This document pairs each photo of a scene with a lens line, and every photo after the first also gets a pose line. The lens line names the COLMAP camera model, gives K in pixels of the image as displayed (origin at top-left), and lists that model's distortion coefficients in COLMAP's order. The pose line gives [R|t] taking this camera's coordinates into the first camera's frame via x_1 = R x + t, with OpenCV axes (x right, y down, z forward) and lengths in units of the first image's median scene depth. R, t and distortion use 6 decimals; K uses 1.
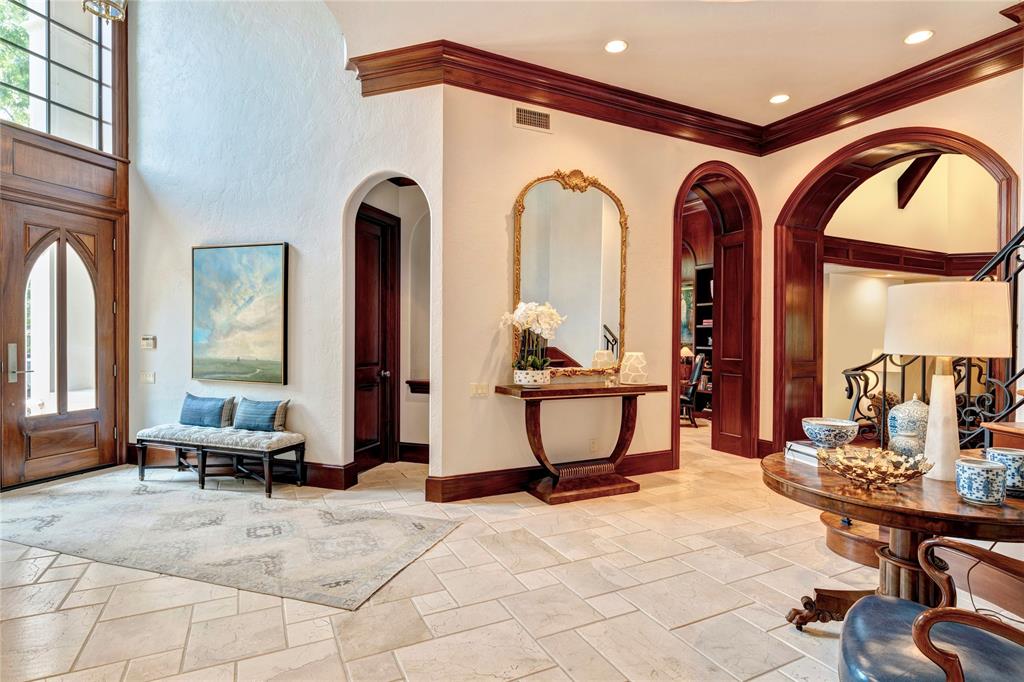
lens RADIAL K [[514.4, 0, 512.0], [0, 514.4, 341.0], [0, 0, 1]] dist [0.000832, 0.000258]
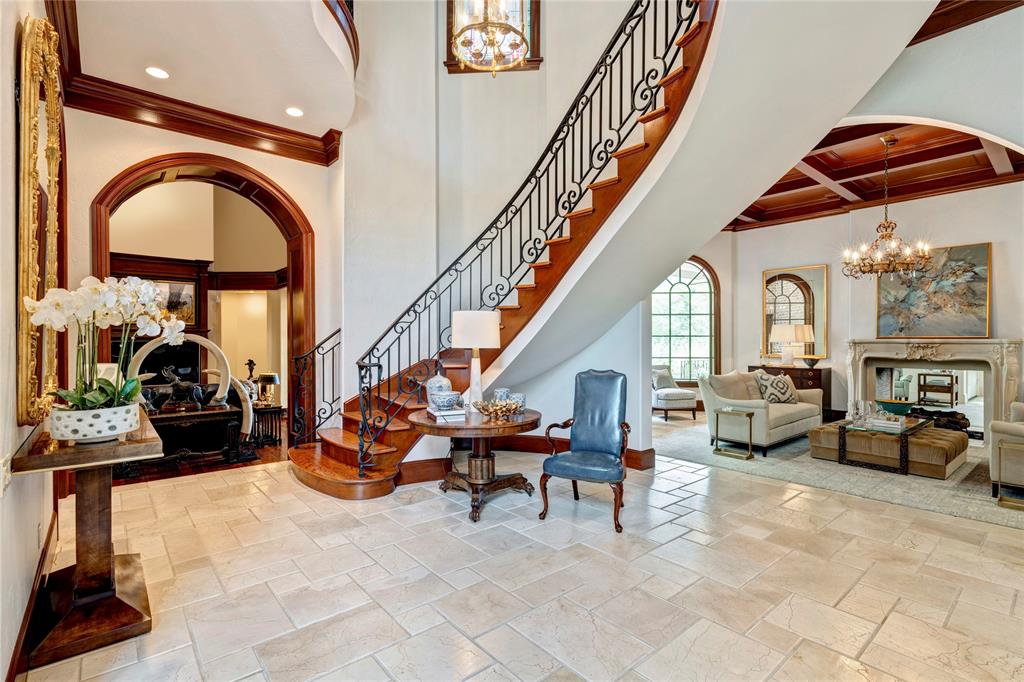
lens RADIAL K [[493.0, 0, 508.9], [0, 493.0, 344.9], [0, 0, 1]] dist [-0.002285, -0.001244]
pose [[-0.238022, -0.021562, 0.971020, -0.579238], [0.008285, 0.999672, 0.024229, -0.017001], [-0.971224, 0.013812, -0.237766, 0.766031]]
